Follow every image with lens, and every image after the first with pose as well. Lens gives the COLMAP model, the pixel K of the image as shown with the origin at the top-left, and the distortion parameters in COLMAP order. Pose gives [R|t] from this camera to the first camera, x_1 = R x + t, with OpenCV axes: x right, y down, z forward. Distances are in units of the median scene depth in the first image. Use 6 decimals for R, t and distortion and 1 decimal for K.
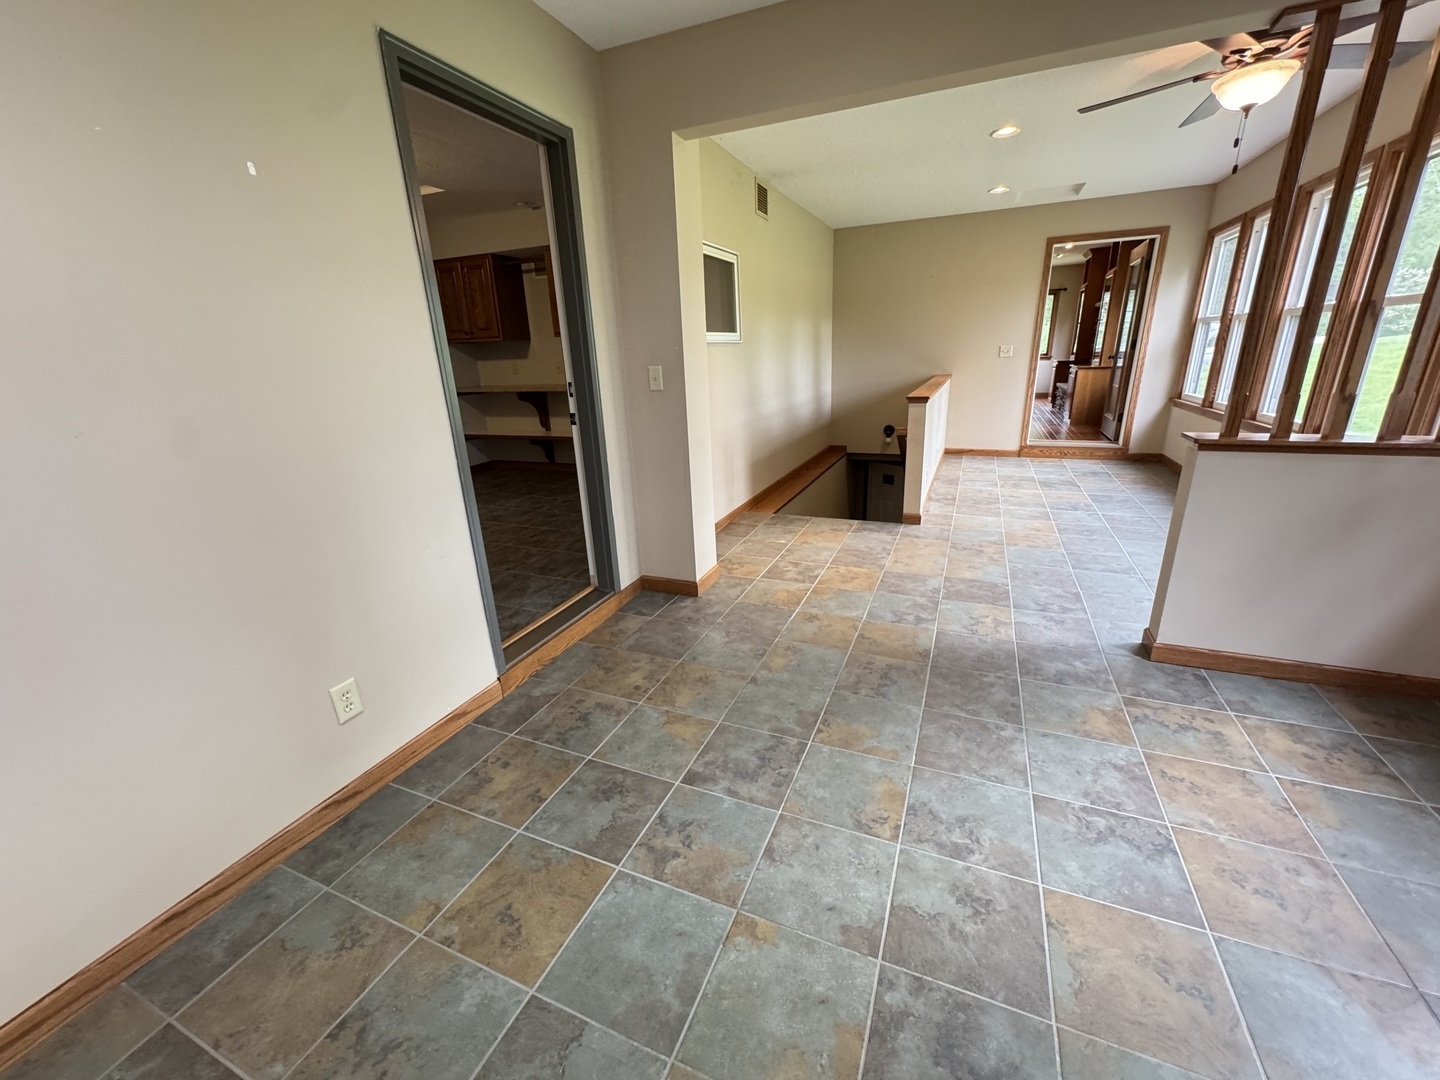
lens RADIAL K [[576.9, 0, 720.6], [0, 576.9, 542.1], [0, 0, 1]] dist [-0.000749, 0.000360]
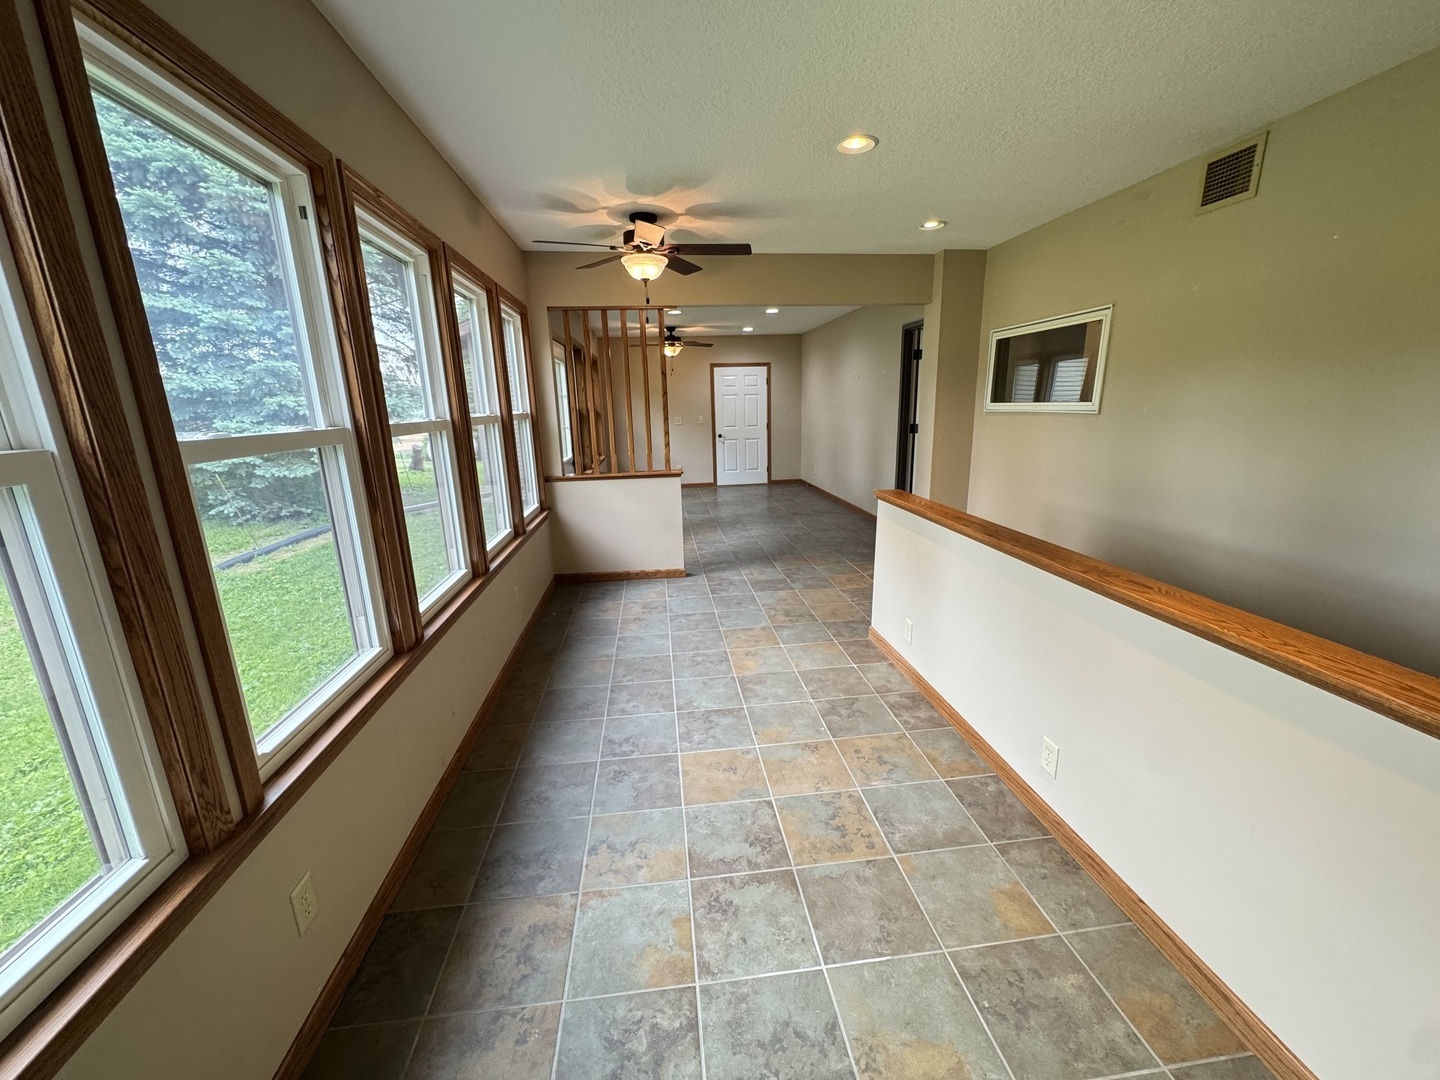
lens RADIAL K [[576.9, 0, 720.6], [0, 576.9, 542.1], [0, 0, 1]] dist [-0.000749, 0.000360]
pose [[-0.865314, 0.177123, -0.468891, 1.219528], [-0.099014, 0.856642, 0.506321, -0.747135], [0.491353, 0.484553, -0.723727, 1.935467]]
